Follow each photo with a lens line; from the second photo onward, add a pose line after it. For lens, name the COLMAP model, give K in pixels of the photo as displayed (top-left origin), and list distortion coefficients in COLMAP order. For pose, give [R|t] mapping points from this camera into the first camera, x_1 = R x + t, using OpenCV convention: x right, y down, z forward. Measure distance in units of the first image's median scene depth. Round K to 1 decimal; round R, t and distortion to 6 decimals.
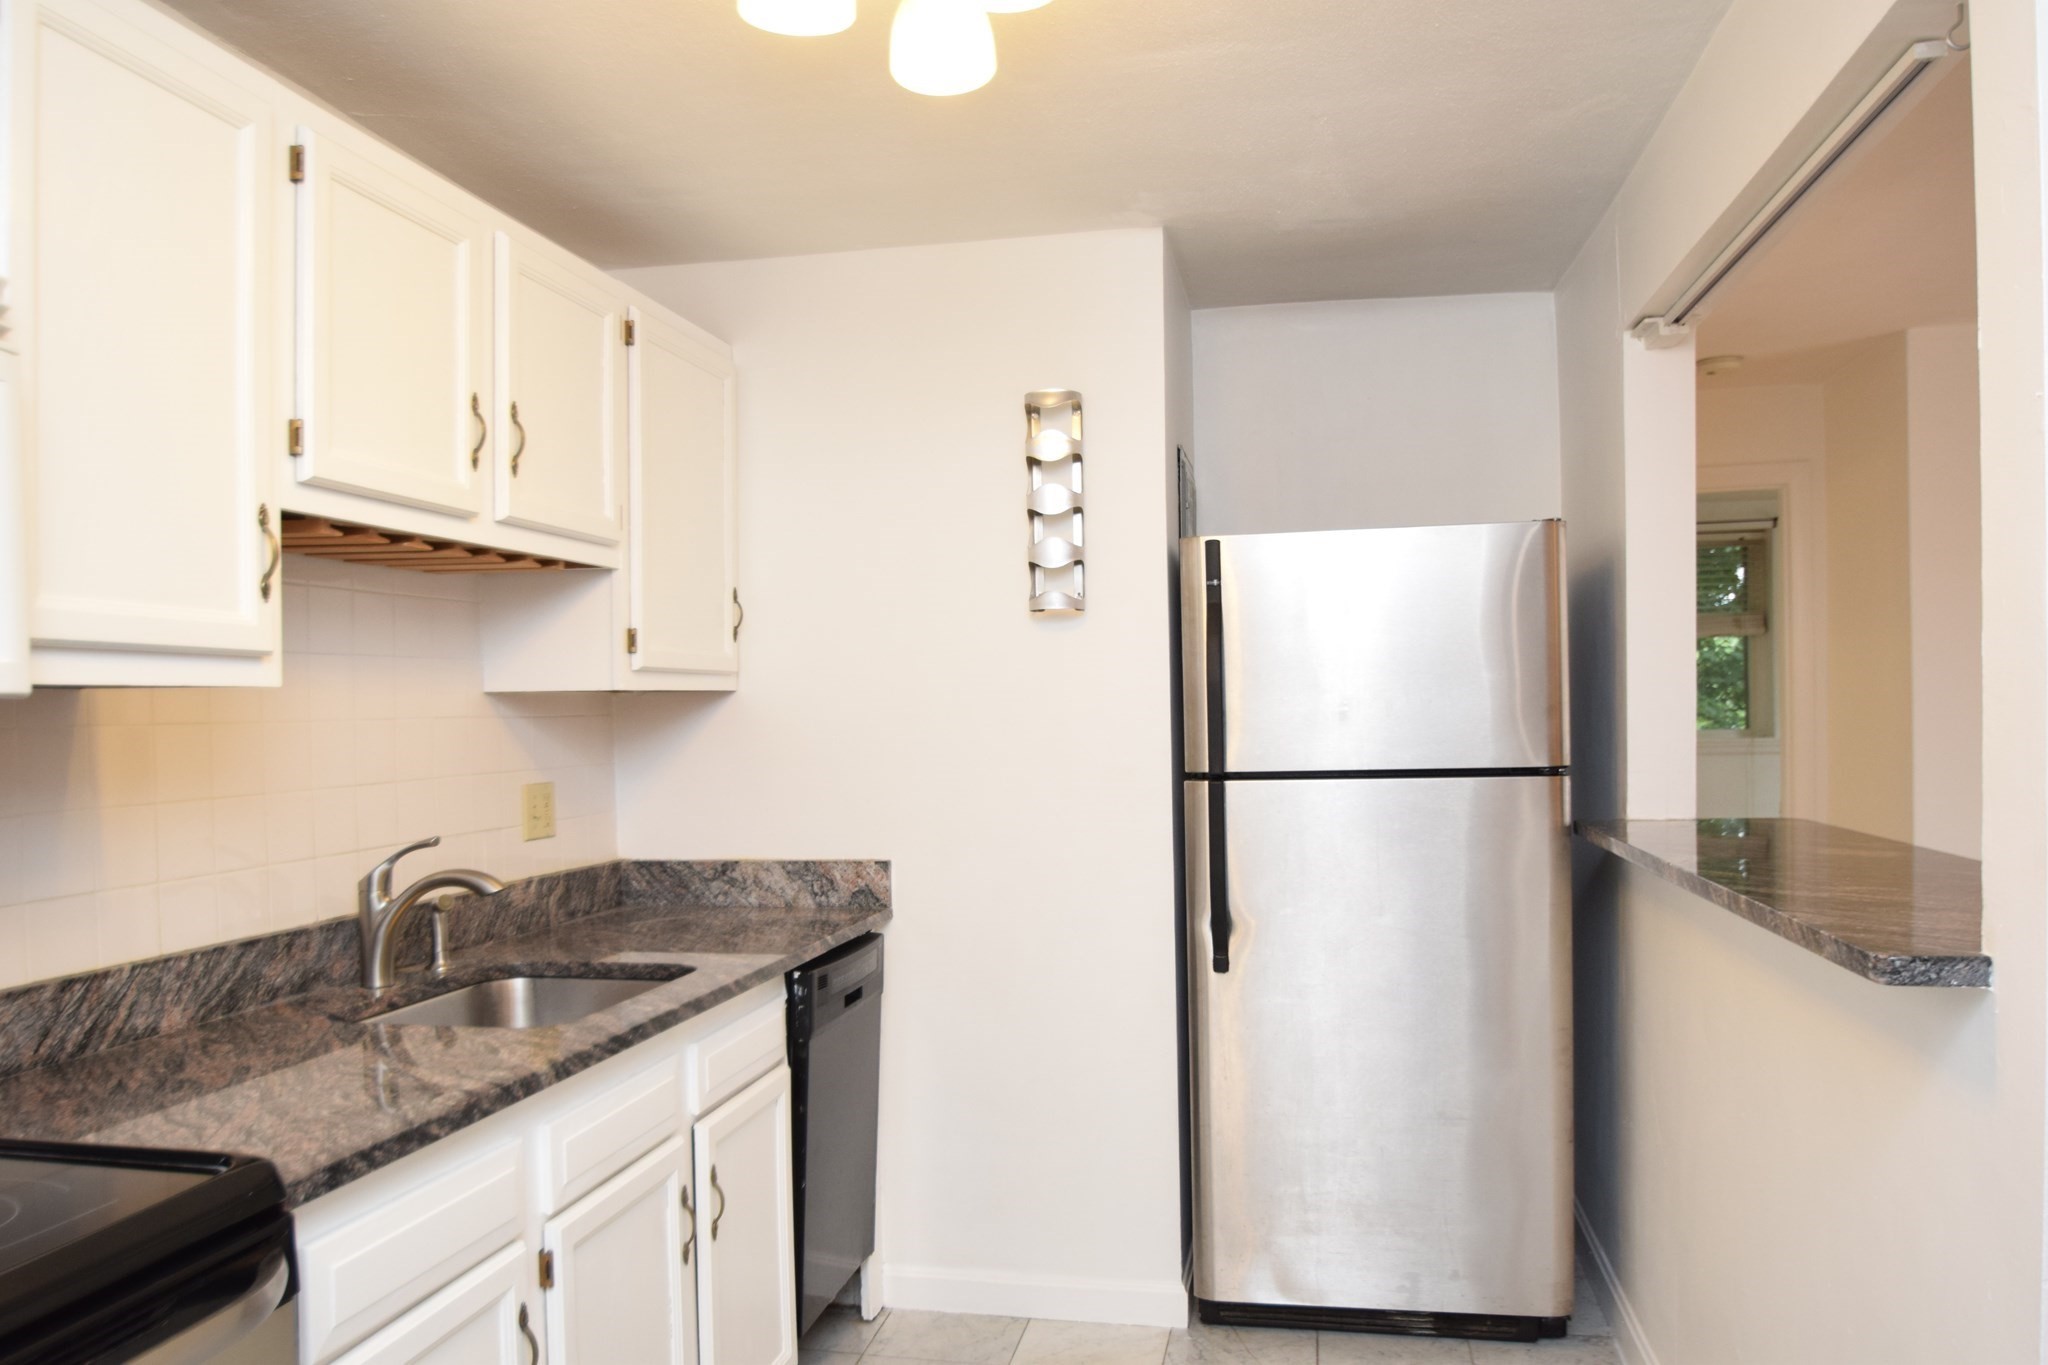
lens RADIAL K [[1464.3, 0, 1002.1], [0, 1464.3, 735.3], [0, 0, 1]] dist [-0.031793, -0.000013]
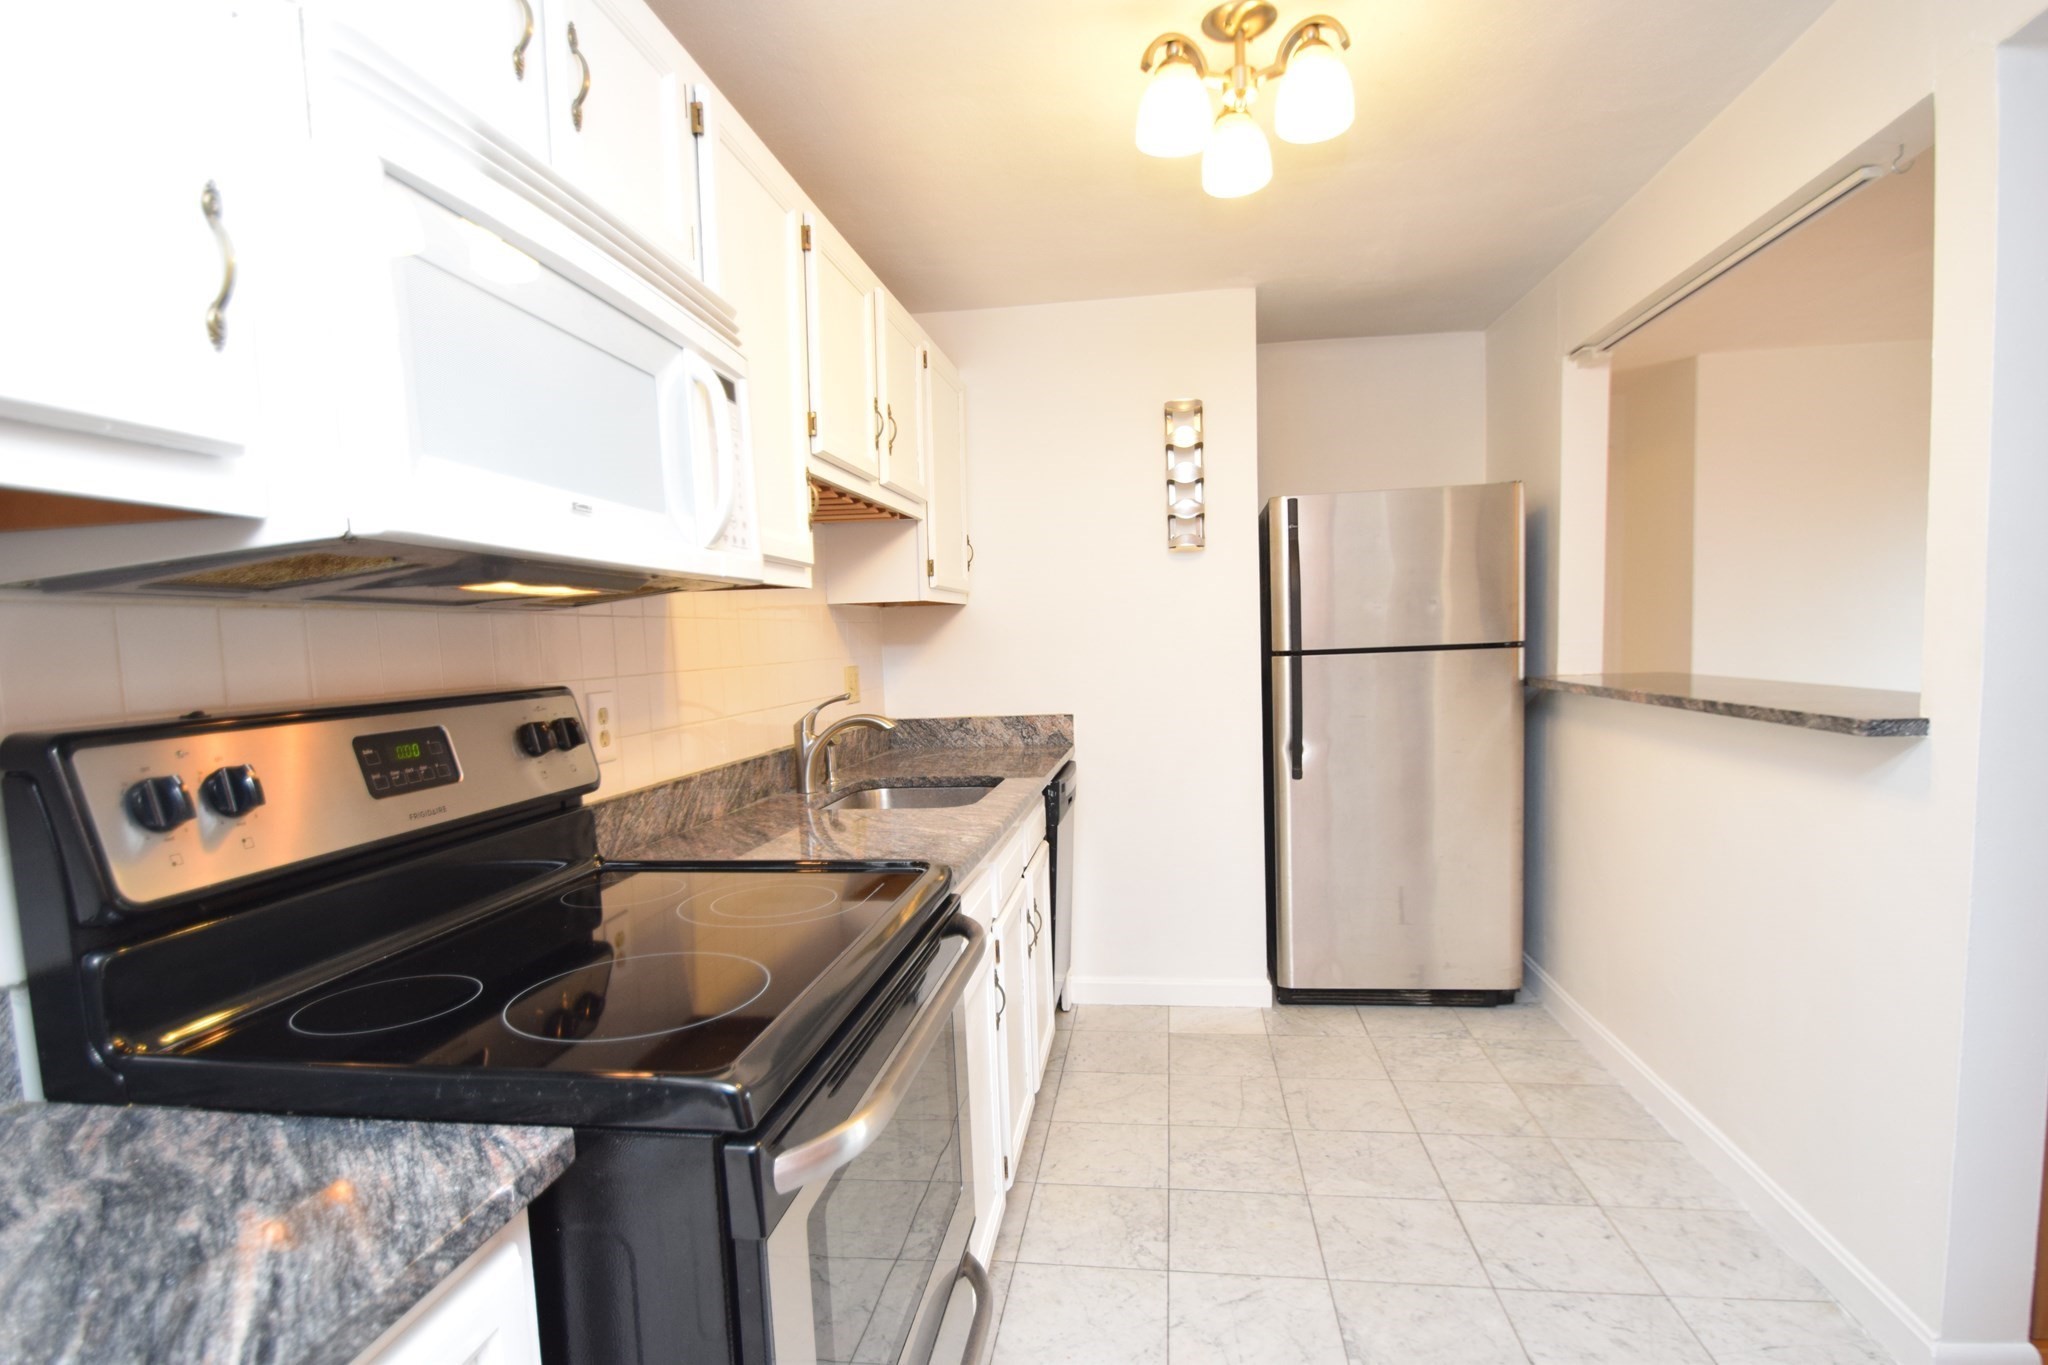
lens RADIAL K [[1029.9, 0, 1004.6], [0, 1029.9, 725.7], [0, 0, 1]] dist [-0.003083, -0.010551]
pose [[0.998235, -0.023187, 0.054681, -0.223294], [0.019624, 0.997703, 0.064834, 0.028541], [-0.056059, -0.063647, 0.996397, -0.071668]]
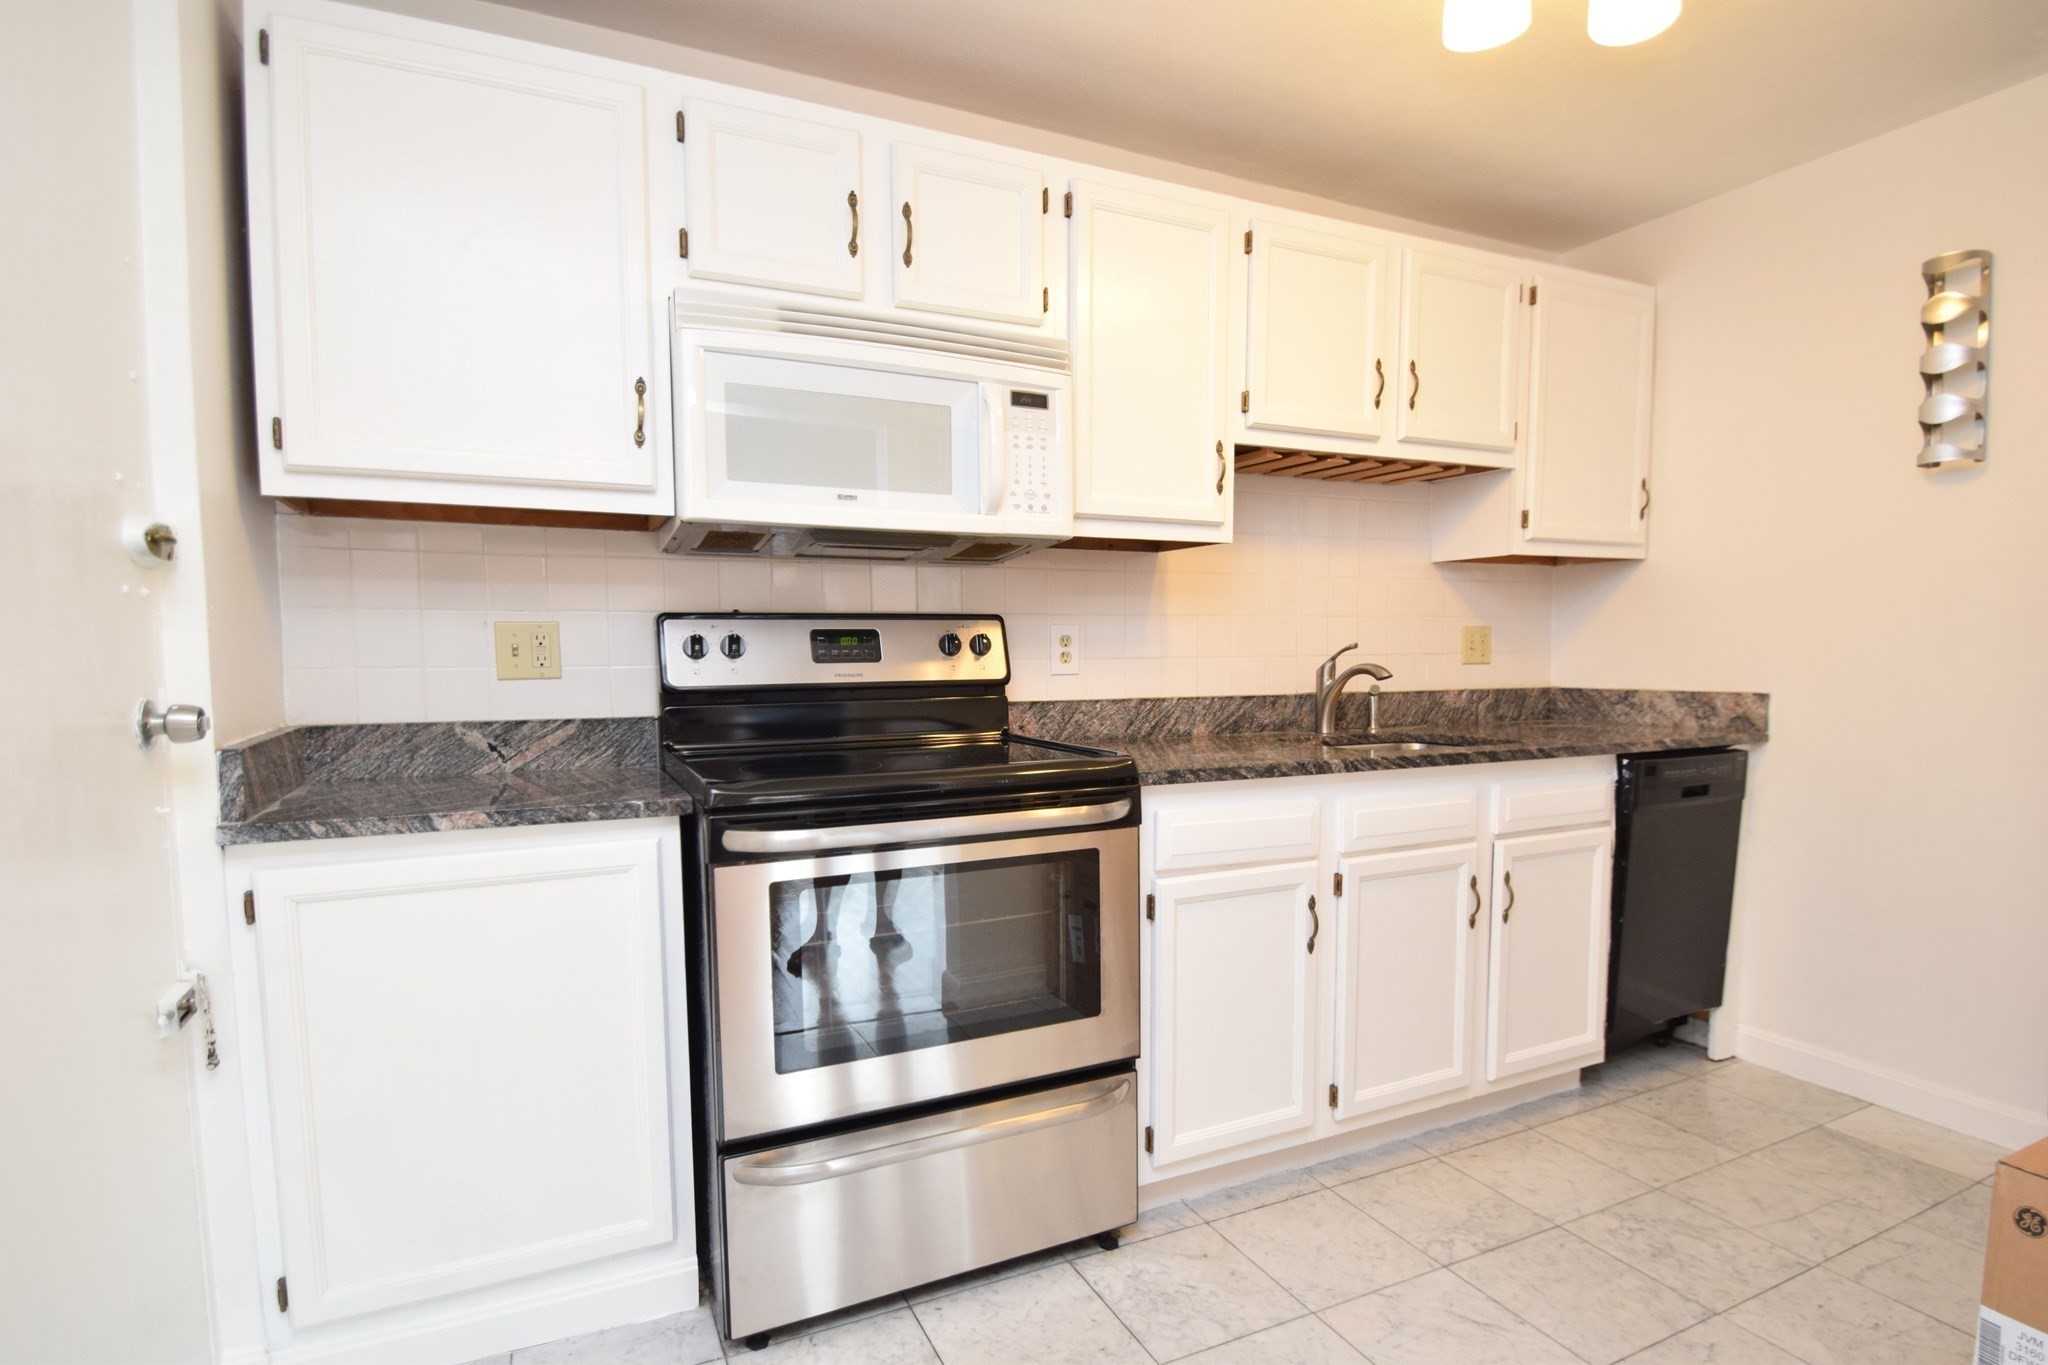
lens RADIAL K [[1029.9, 0, 1029.9], [0, 1029.9, 718.7], [0, 0, 1]] dist [-0.003083, -0.010551]
pose [[0.607108, 0.064327, -0.792011, 0.240155], [-0.018518, 0.997593, 0.066829, 0.065915], [0.794403, -0.025906, 0.606838, 0.009551]]
